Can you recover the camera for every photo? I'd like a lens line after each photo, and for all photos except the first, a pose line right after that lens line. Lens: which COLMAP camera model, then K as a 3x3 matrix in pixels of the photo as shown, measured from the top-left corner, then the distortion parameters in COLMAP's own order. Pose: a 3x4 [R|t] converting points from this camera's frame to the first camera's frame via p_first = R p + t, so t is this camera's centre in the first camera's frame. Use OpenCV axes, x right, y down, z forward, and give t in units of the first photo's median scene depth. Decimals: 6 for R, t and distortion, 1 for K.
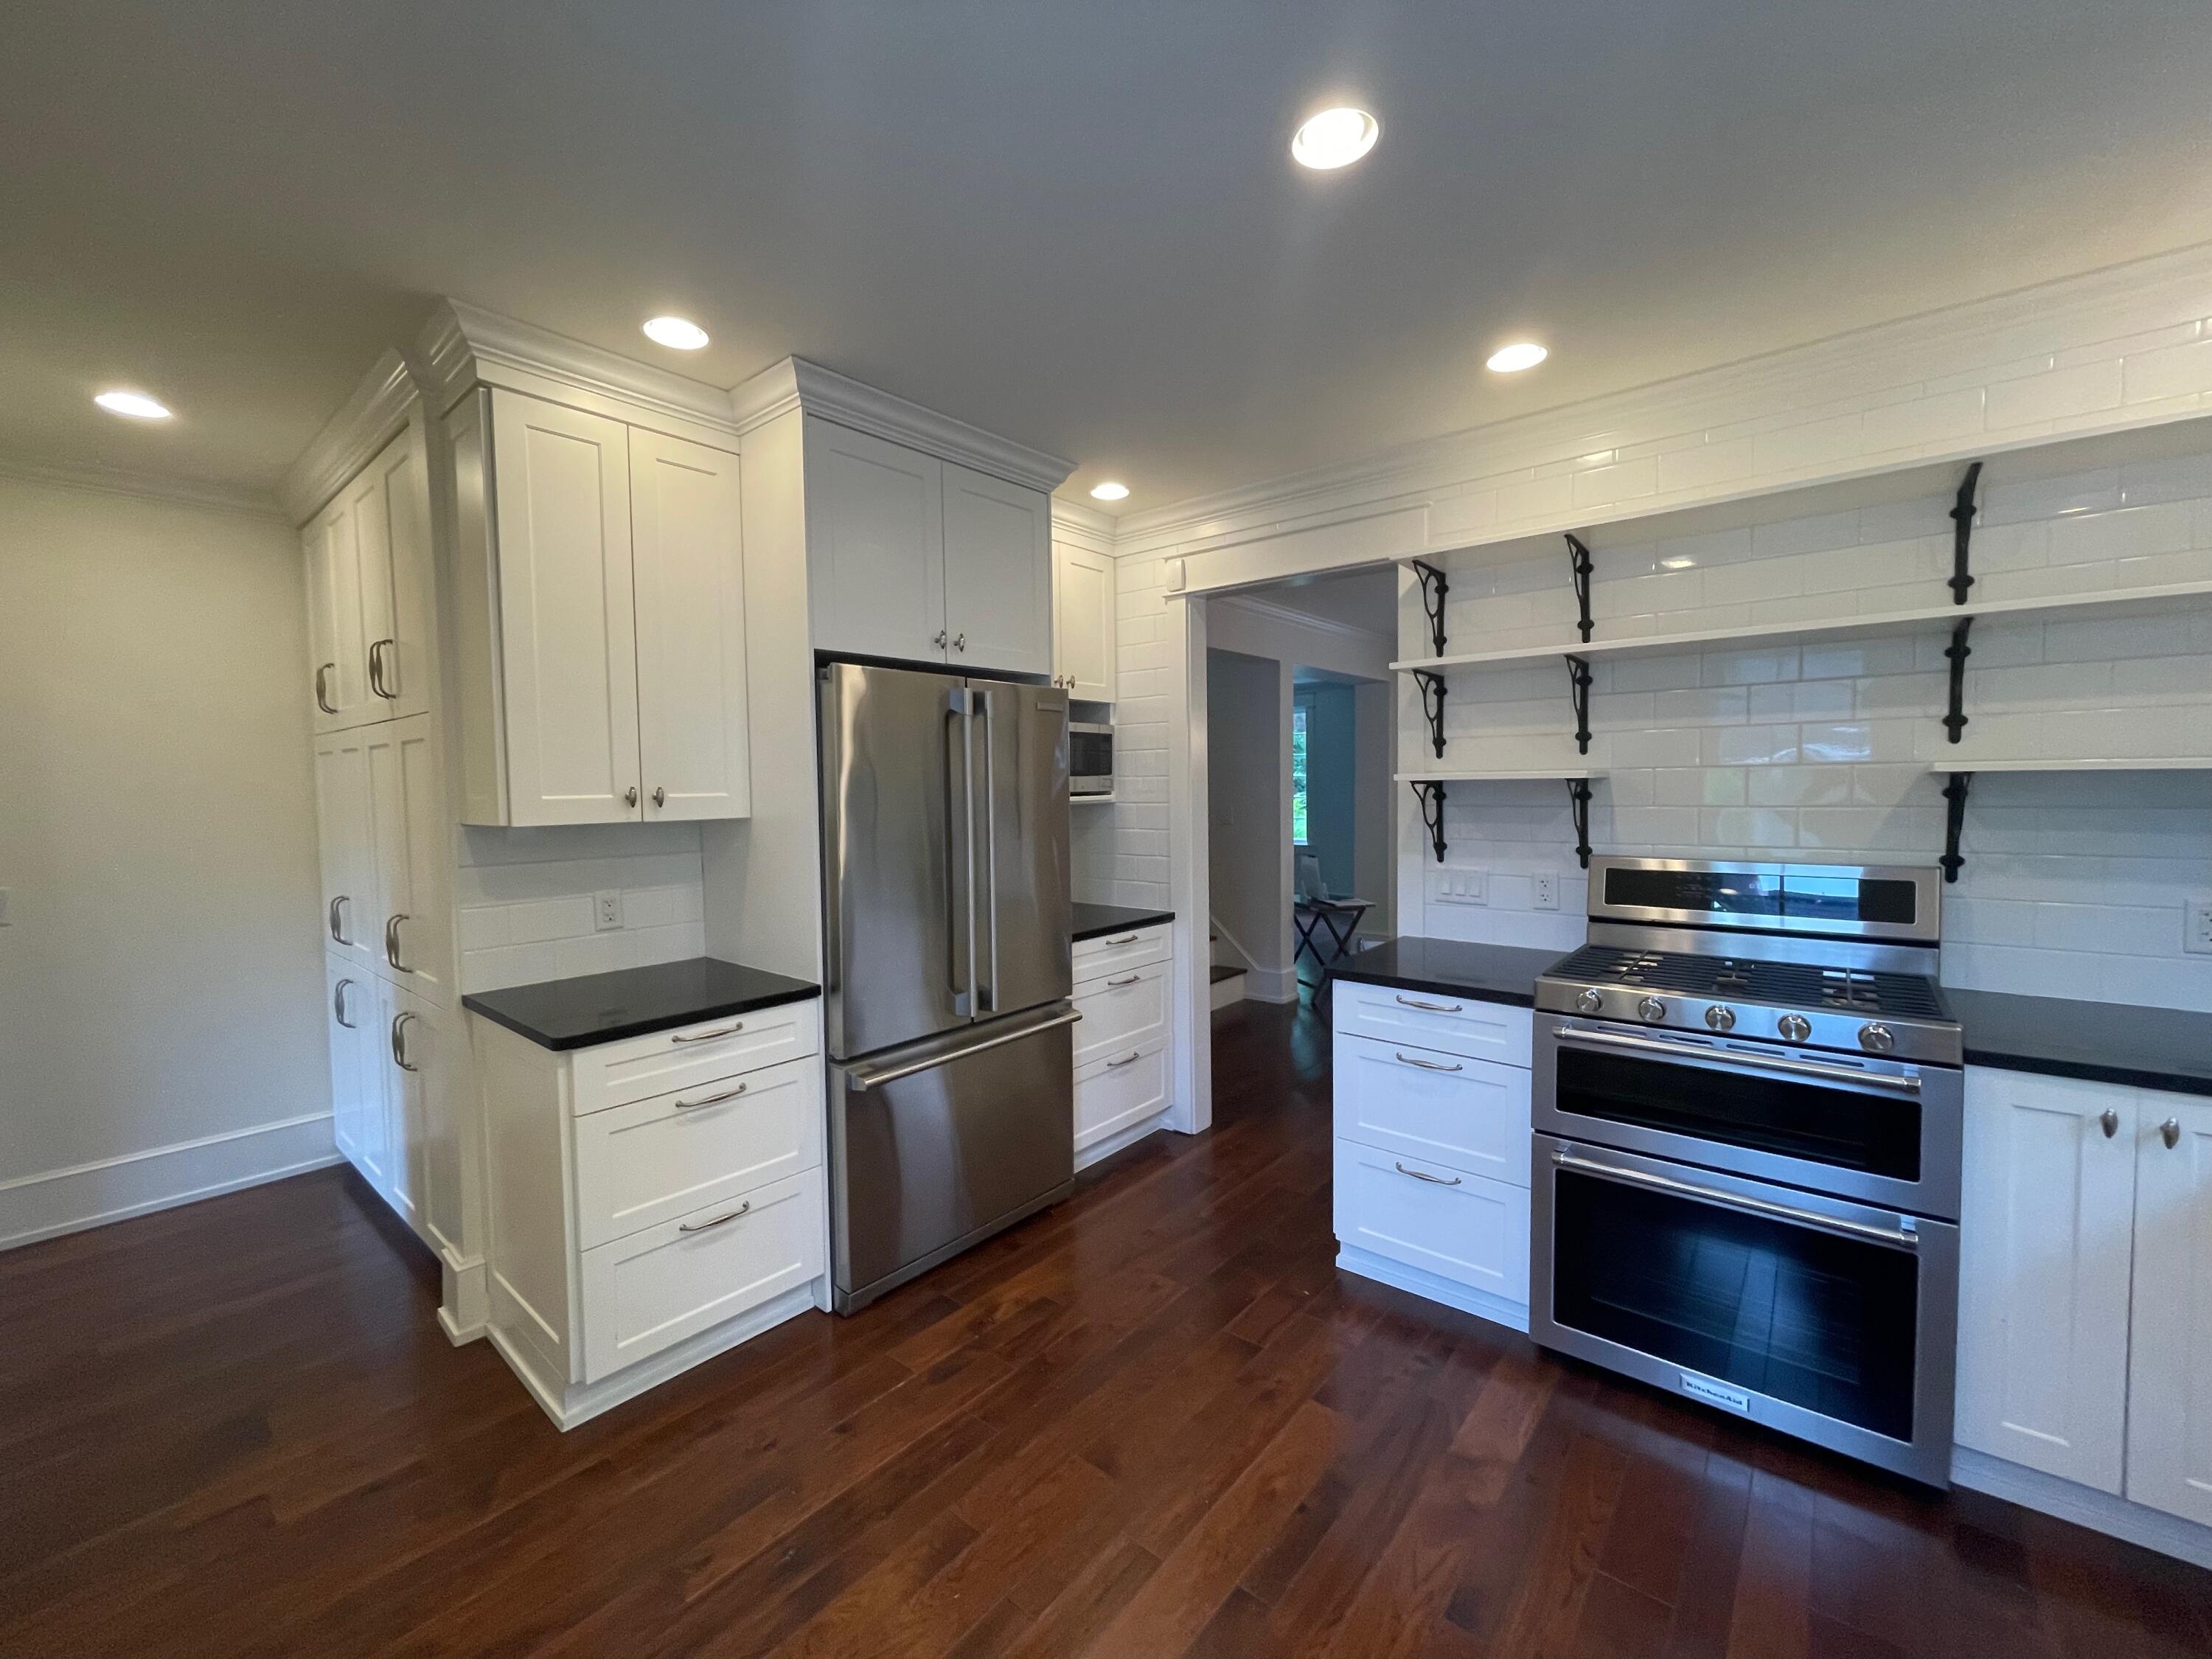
lens RADIAL K [[902.3, 0, 1101.0], [0, 902.3, 821.9], [0, 0, 1]] dist [-0.004179, 0.001729]
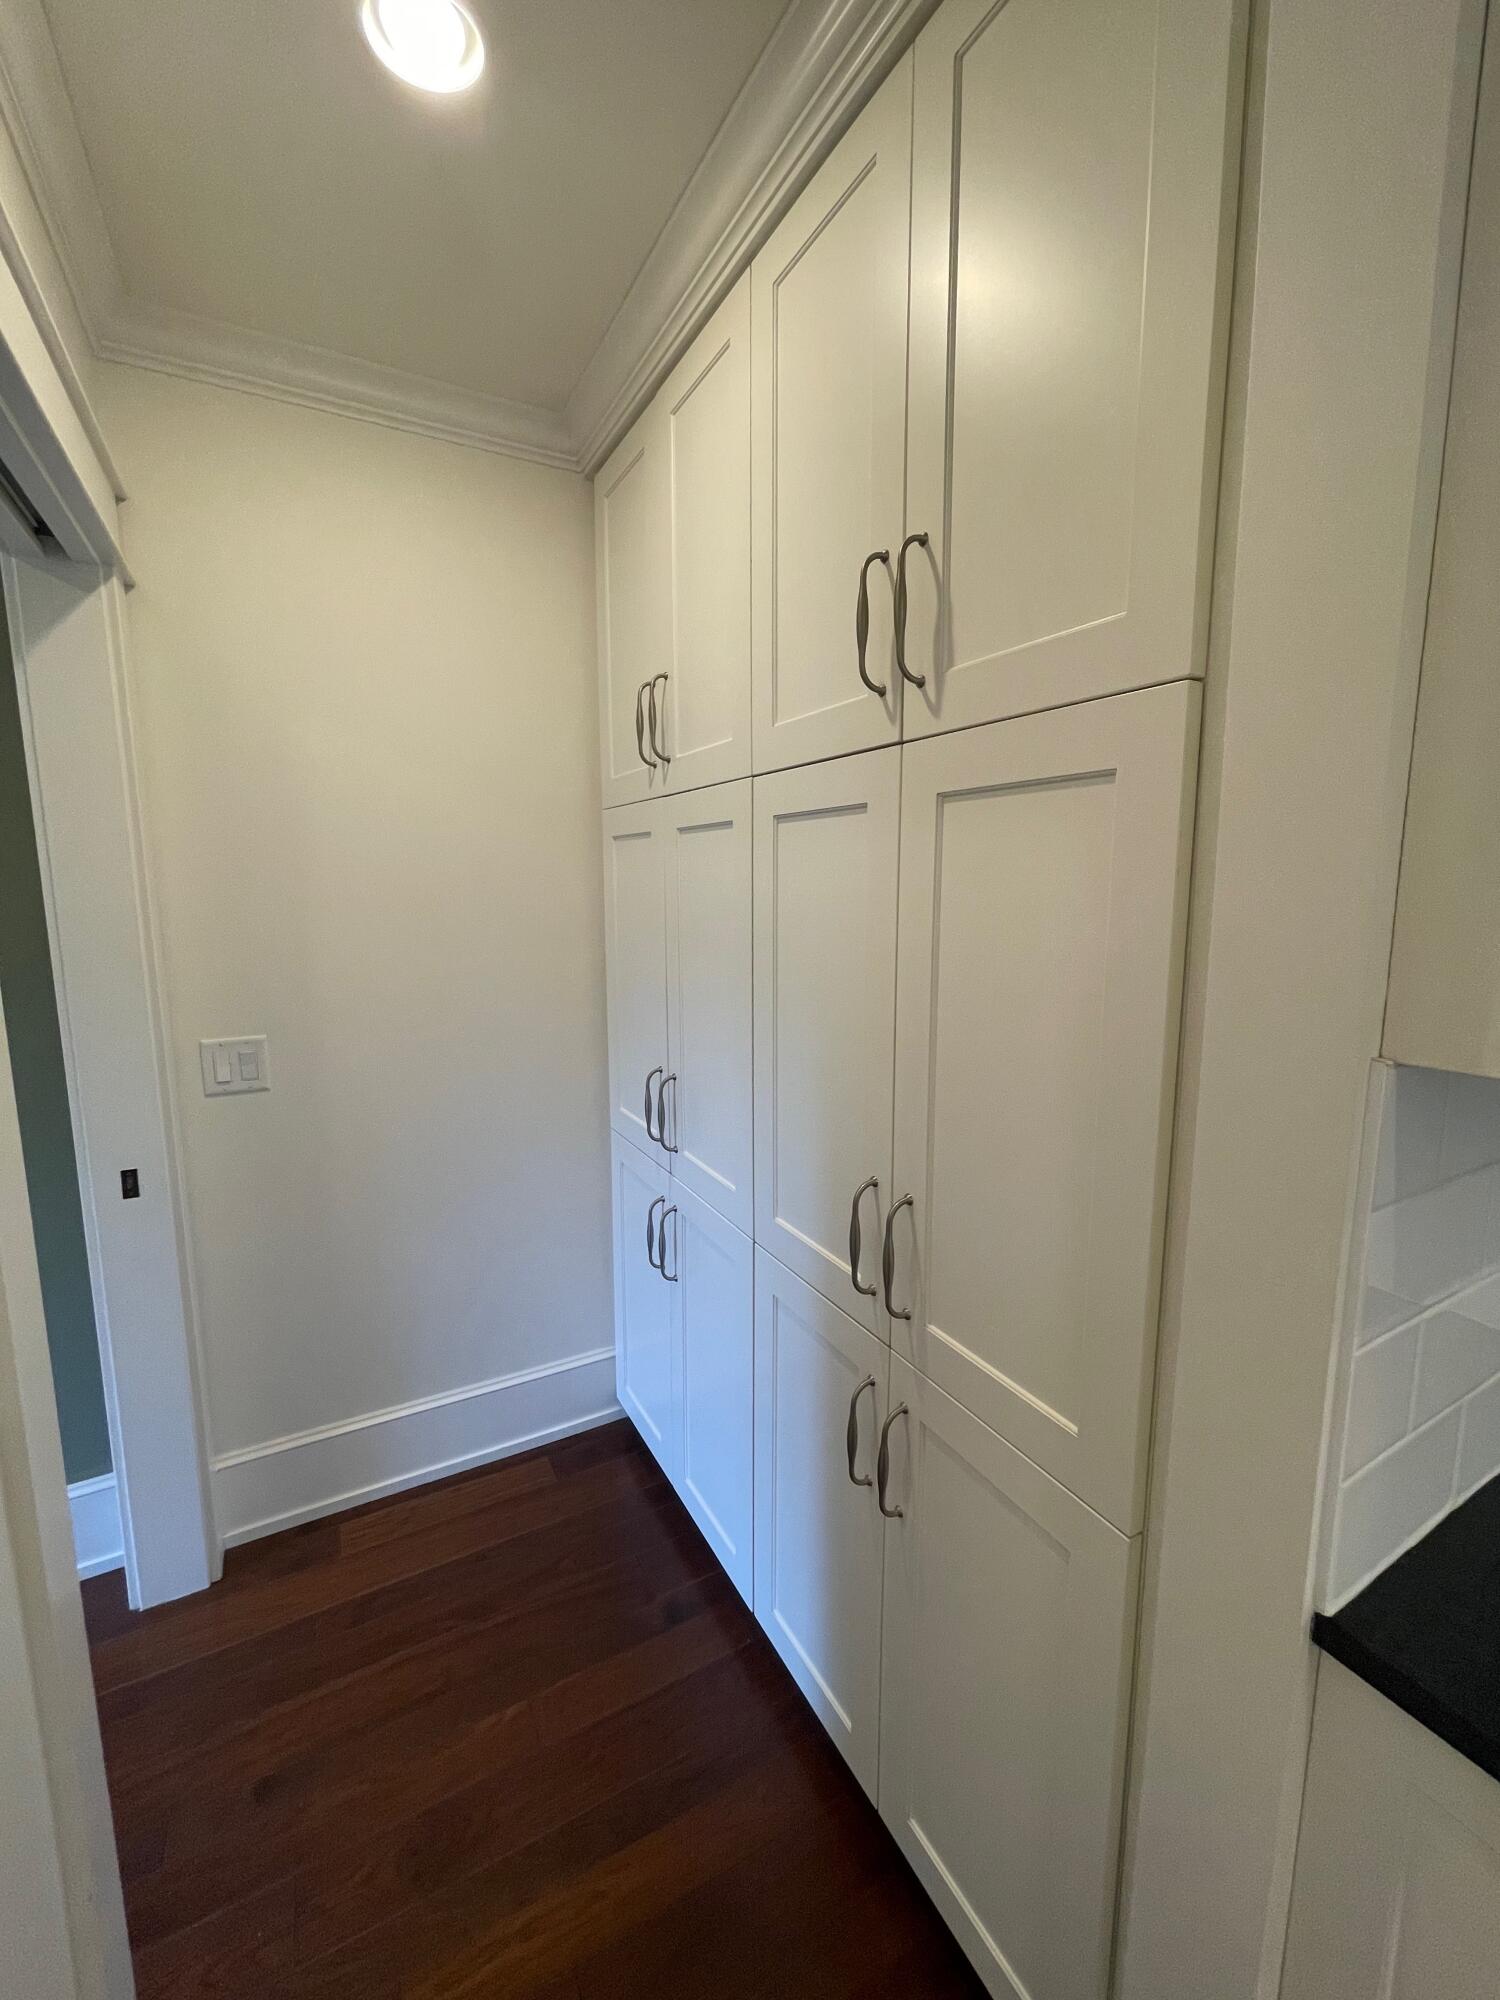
lens RADIAL K [[815.8, 0, 764.9], [0, 815.8, 993.4], [0, 0, 1]] dist [-0.004179, 0.001729]
pose [[0.935975, 0.061947, -0.346573, -0.762965], [-0.029987, 0.994849, 0.096836, -0.034197], [0.350786, -0.080243, 0.933011, 0.660349]]
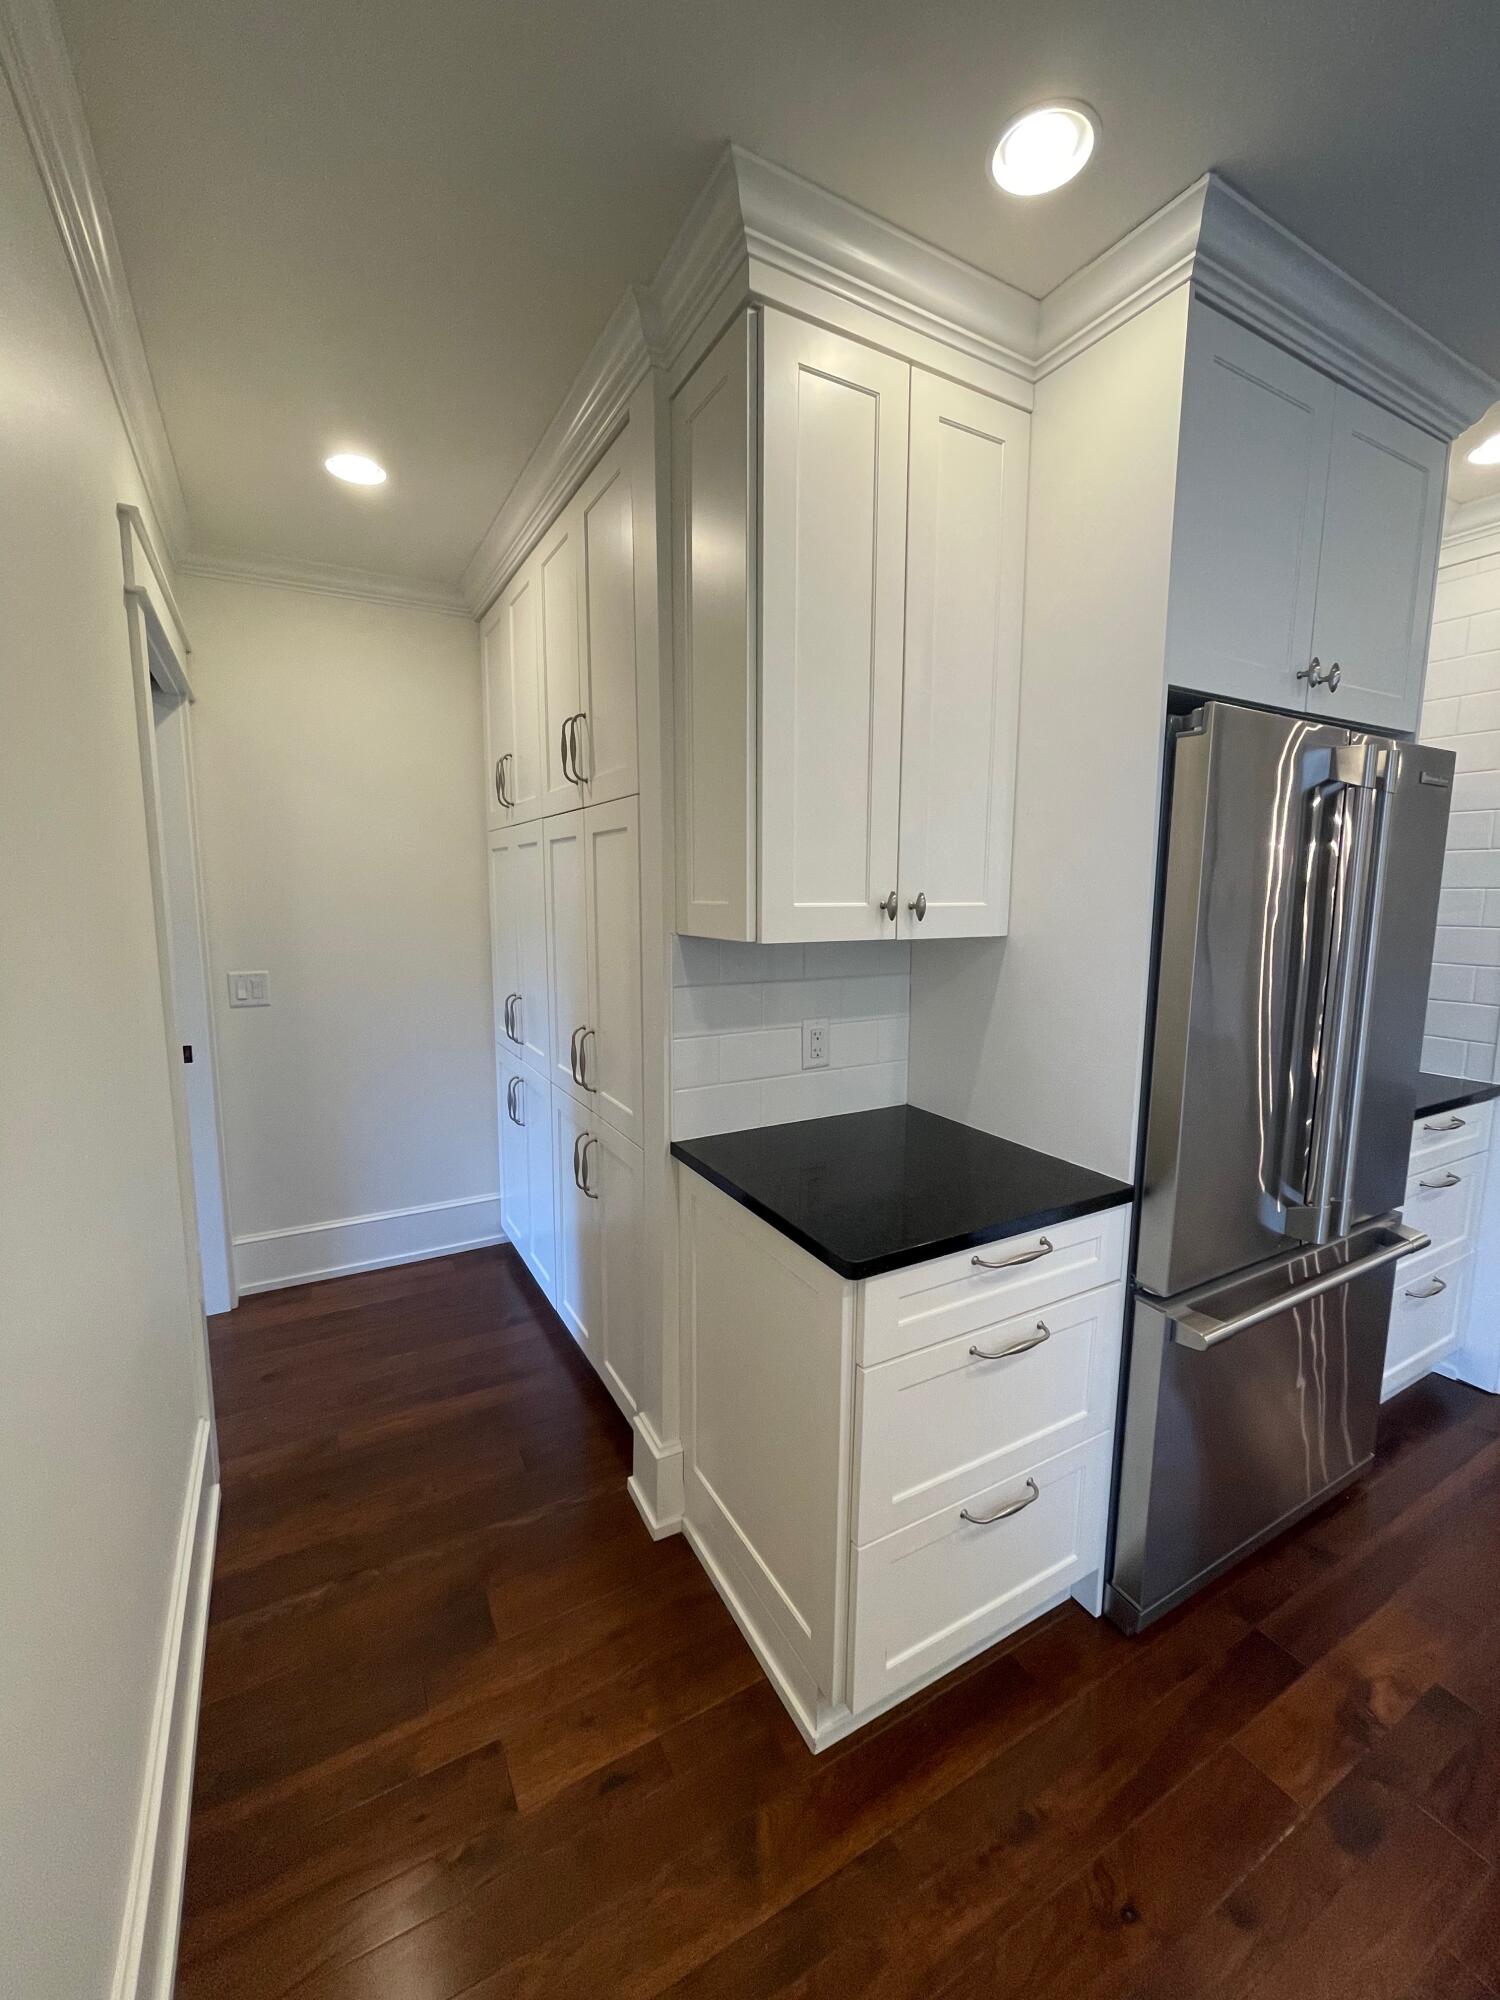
lens RADIAL K [[815.8, 0, 752.3], [0, 815.8, 988.4], [0, 0, 1]] dist [-0.004179, 0.001729]
pose [[0.937757, 0.061758, -0.341757, -0.376791], [-0.034158, 0.995692, 0.086202, -0.013382], [0.345609, -0.069163, 0.935826, 0.323556]]
